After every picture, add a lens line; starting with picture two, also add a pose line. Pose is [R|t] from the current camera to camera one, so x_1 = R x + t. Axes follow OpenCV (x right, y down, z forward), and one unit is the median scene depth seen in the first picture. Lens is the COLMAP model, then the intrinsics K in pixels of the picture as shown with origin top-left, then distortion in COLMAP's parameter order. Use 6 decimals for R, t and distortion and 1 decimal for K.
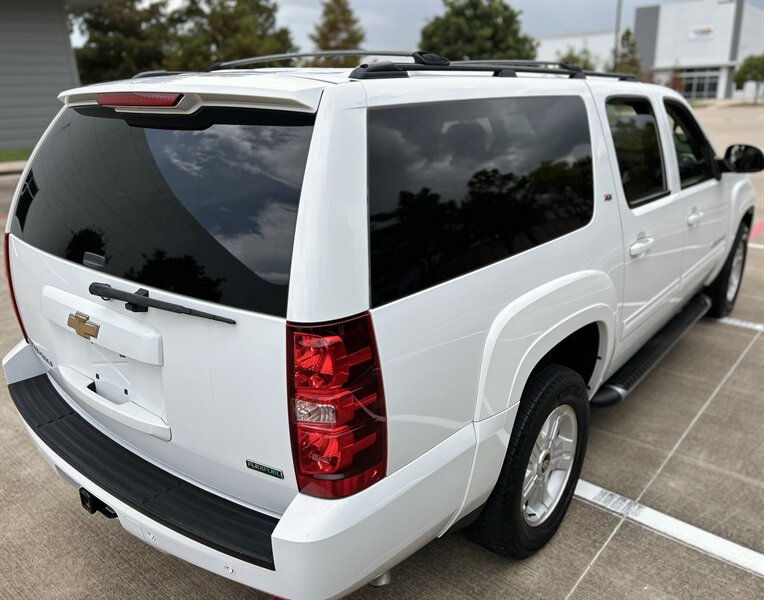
lens RADIAL K [[612.7, 0, 421.2], [0, 612.7, 289.1], [0, 0, 1]] dist [0.024424, -0.028576]
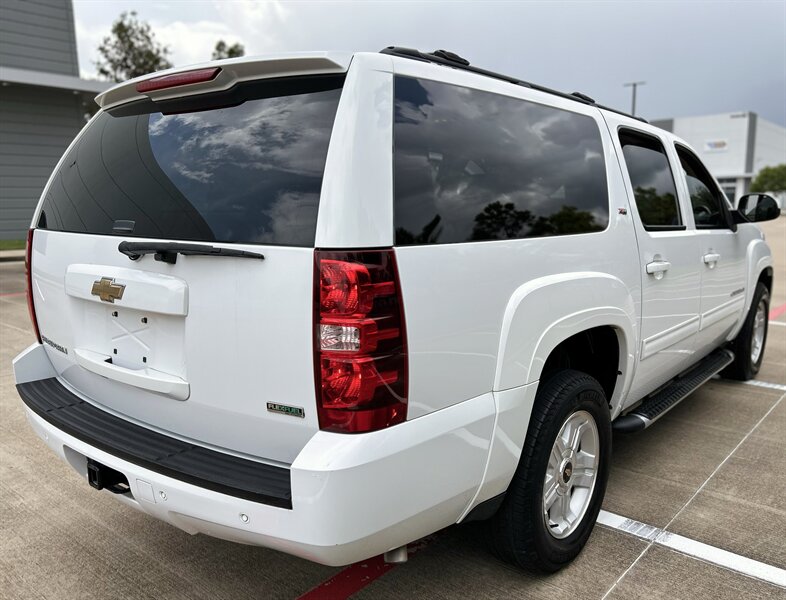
lens RADIAL K [[644.1, 0, 441.1], [0, 644.1, 309.4], [0, 0, 1]] dist [0.034521, -0.034866]
pose [[0.999926, 0.007465, 0.009568, -0.008896], [-0.006003, 0.989460, -0.144682, 0.204796], [-0.010547, 0.144614, 0.989432, -0.048367]]
